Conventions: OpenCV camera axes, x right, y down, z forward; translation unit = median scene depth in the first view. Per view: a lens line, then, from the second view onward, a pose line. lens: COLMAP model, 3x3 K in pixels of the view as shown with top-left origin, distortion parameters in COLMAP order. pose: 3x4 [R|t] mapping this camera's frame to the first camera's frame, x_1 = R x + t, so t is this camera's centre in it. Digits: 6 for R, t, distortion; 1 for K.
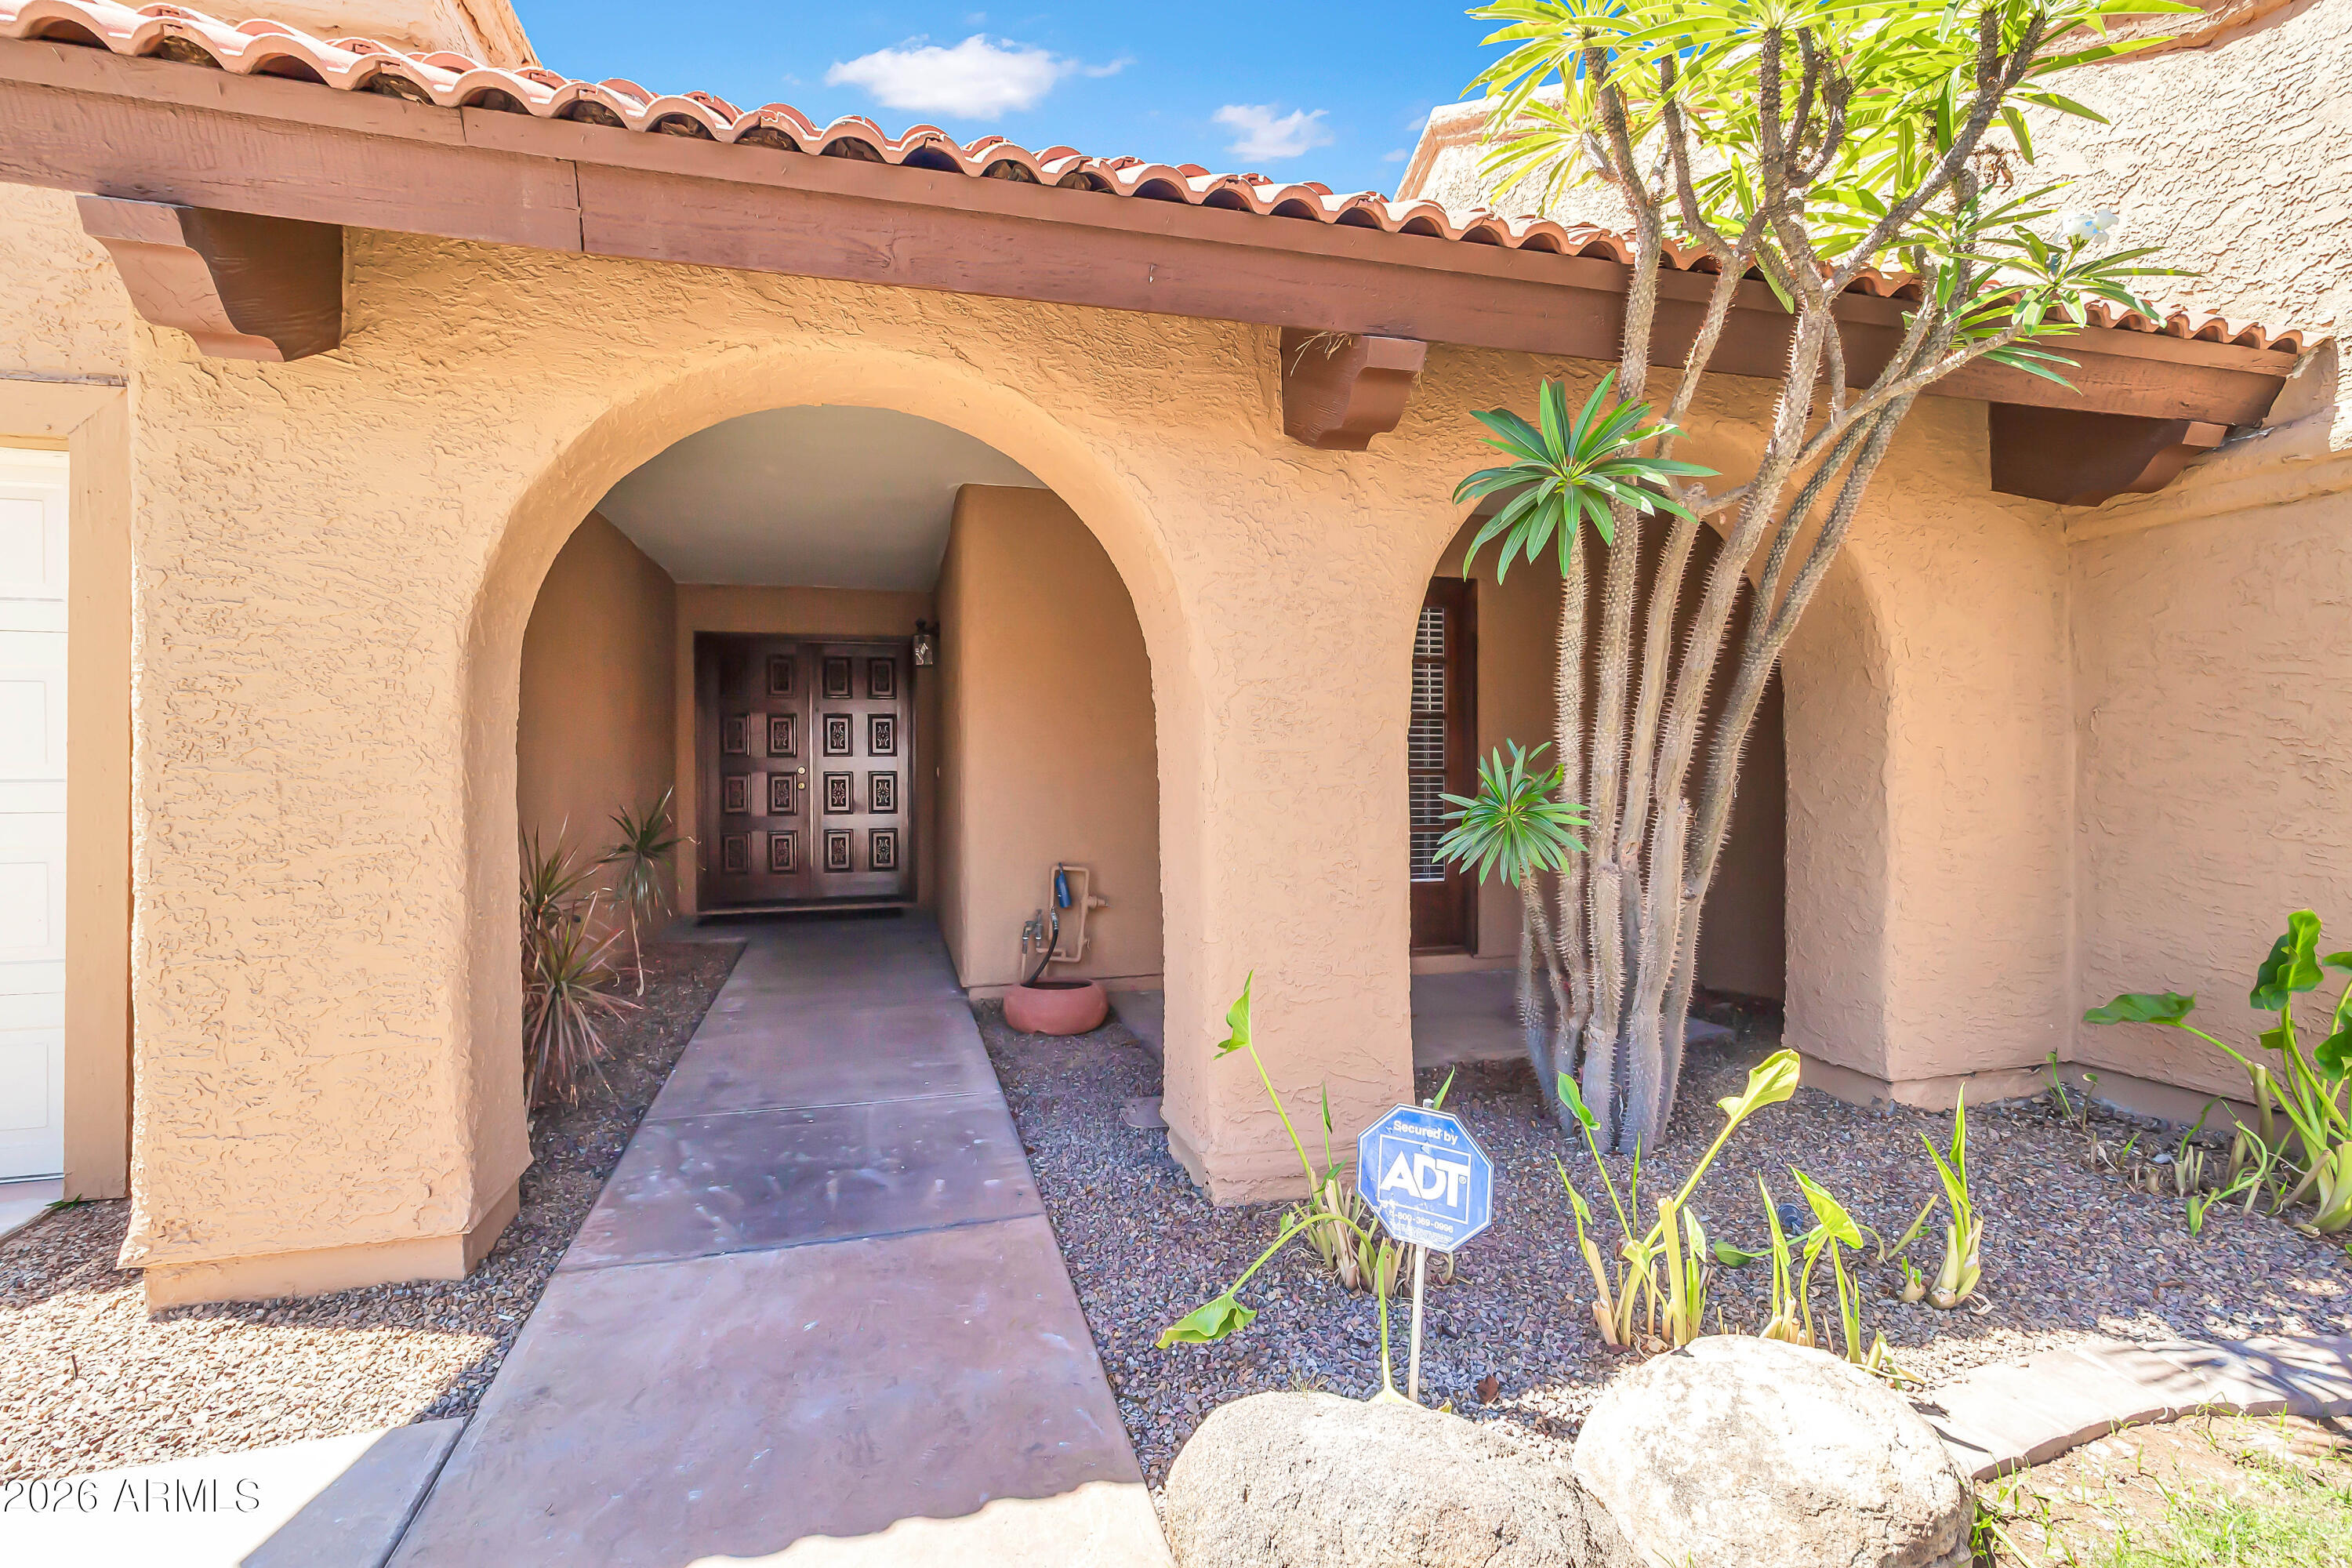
lens RADIAL K [[1083.1, 0, 1175.5], [0, 1083.1, 776.6], [0, 0, 1]] dist [0.002876, 0.000359]
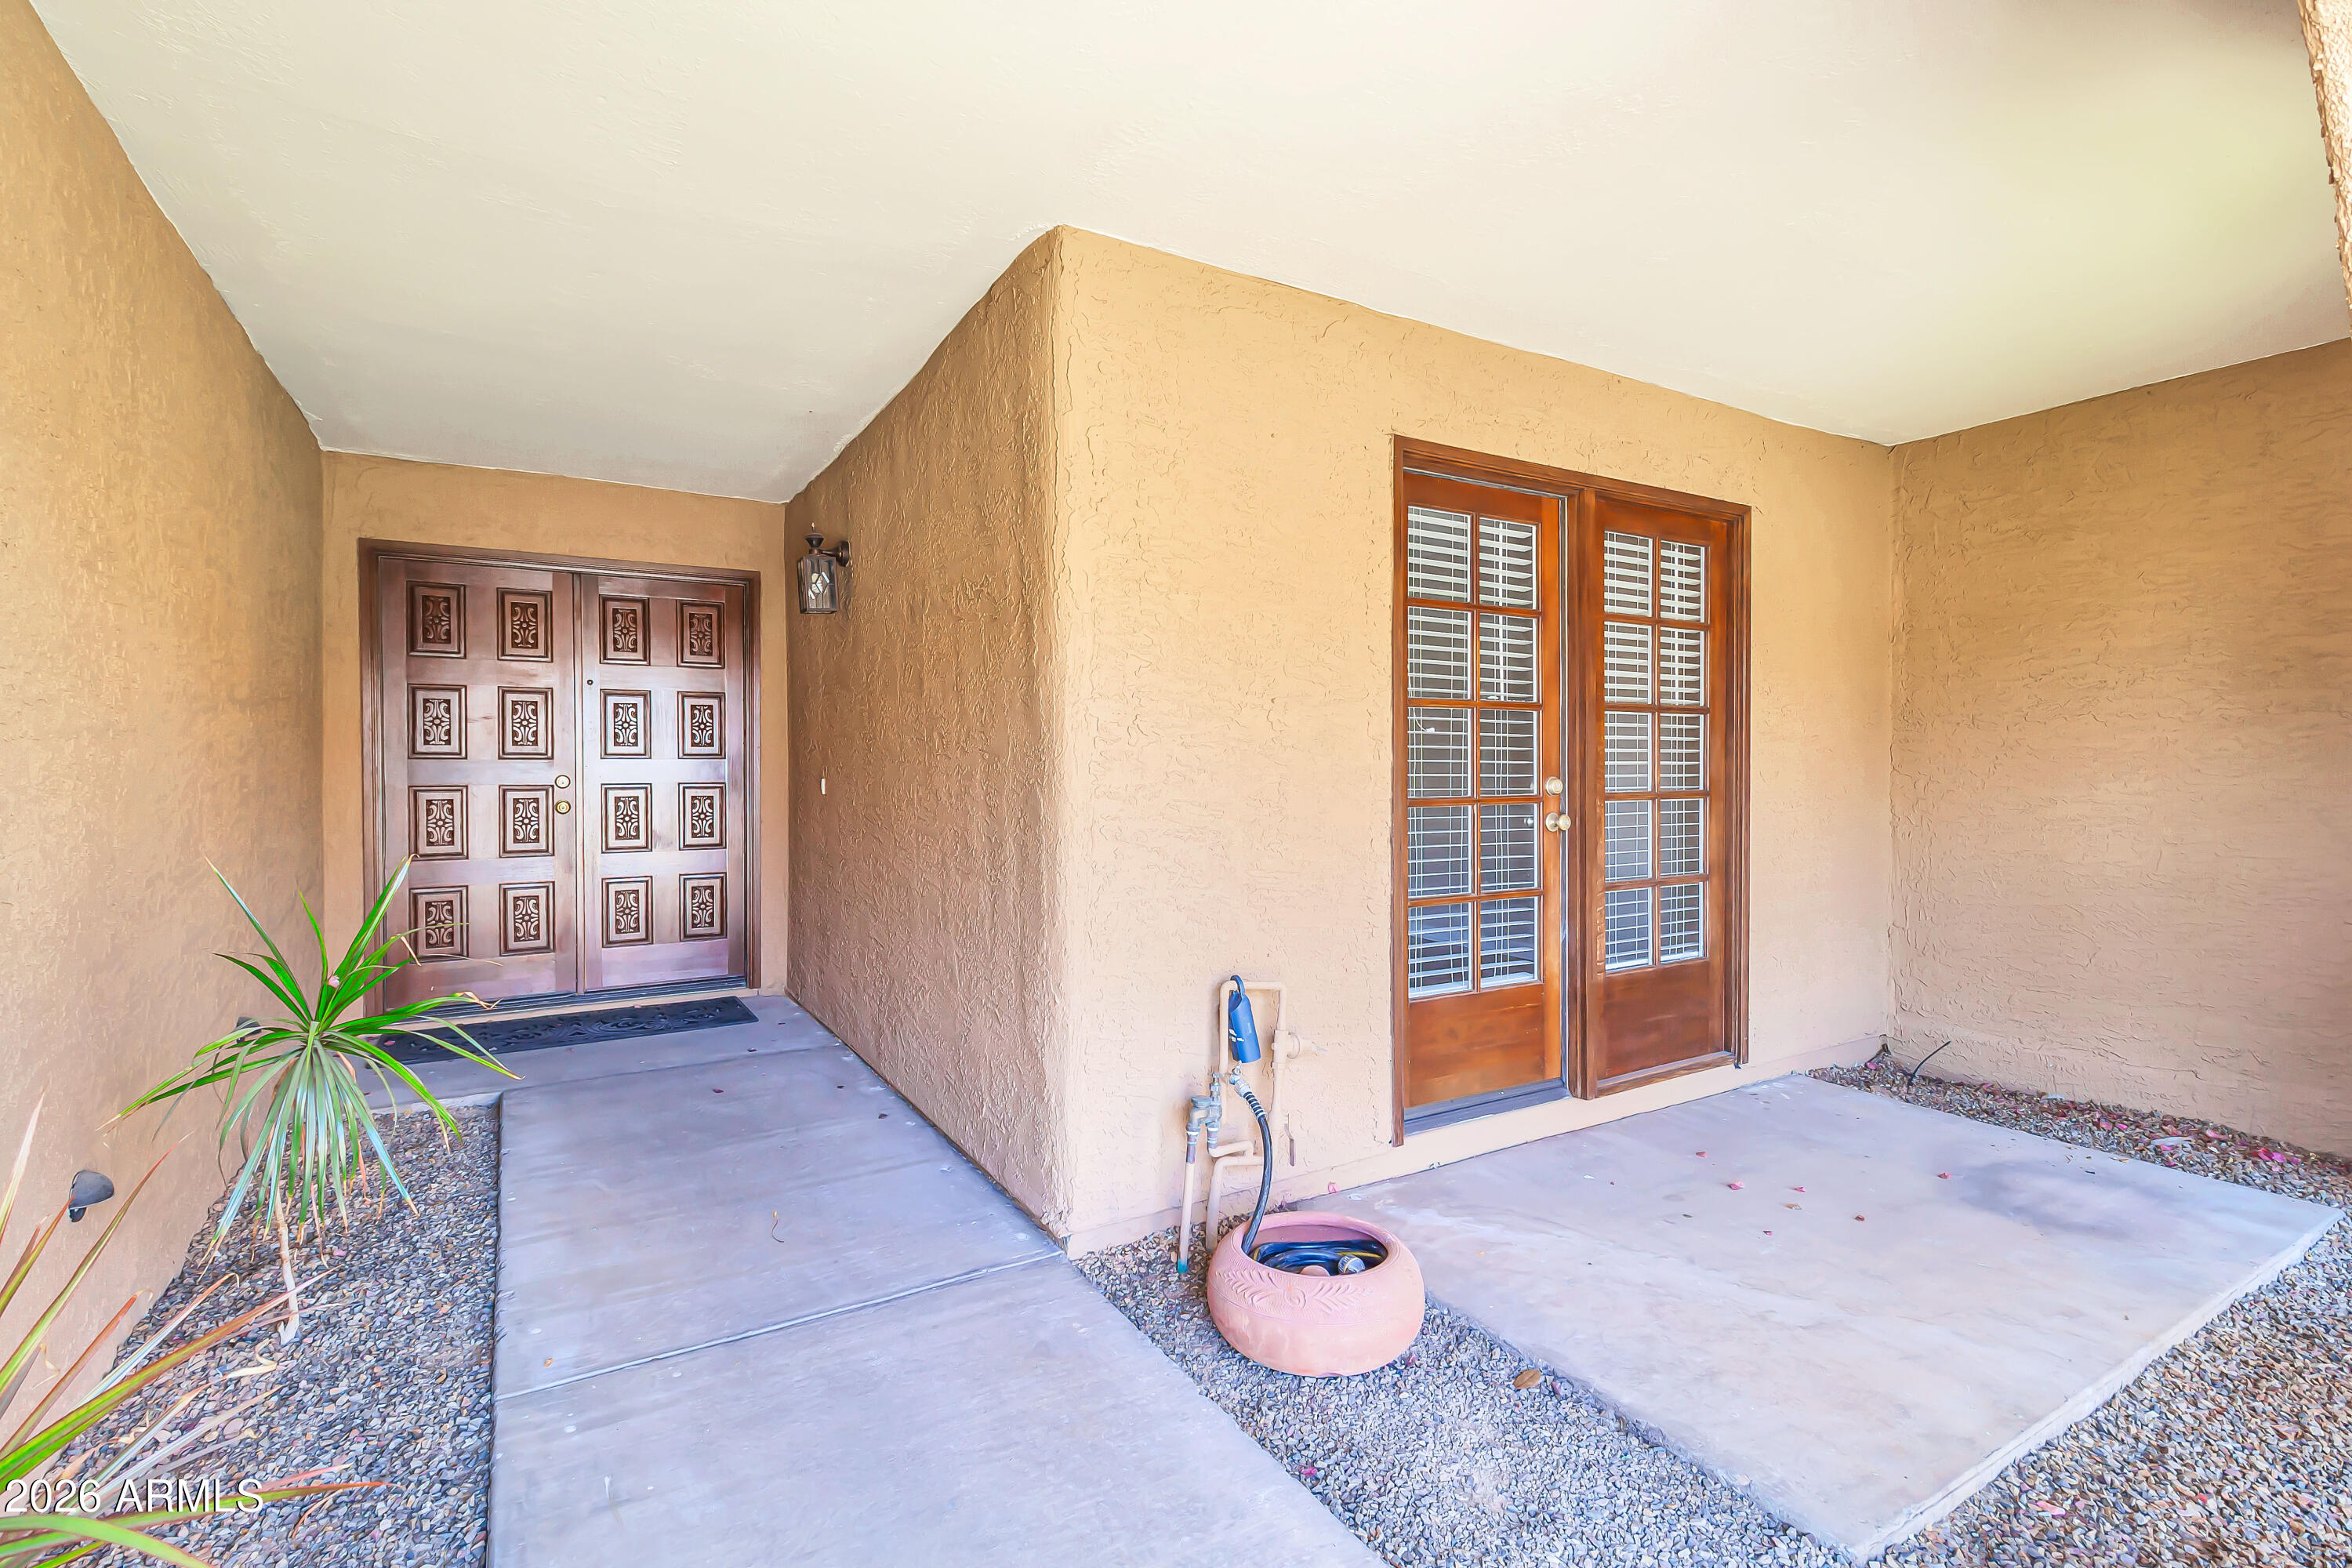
lens RADIAL K [[1083.1, 0, 1175.5], [0, 1083.1, 776.6], [0, 0, 1]] dist [0.002876, 0.000359]
pose [[0.962611, 0.000662, 0.270886, -0.178414], [-0.002595, 0.999974, 0.006778, -0.013464], [-0.270874, -0.007227, 0.962588, 0.323279]]
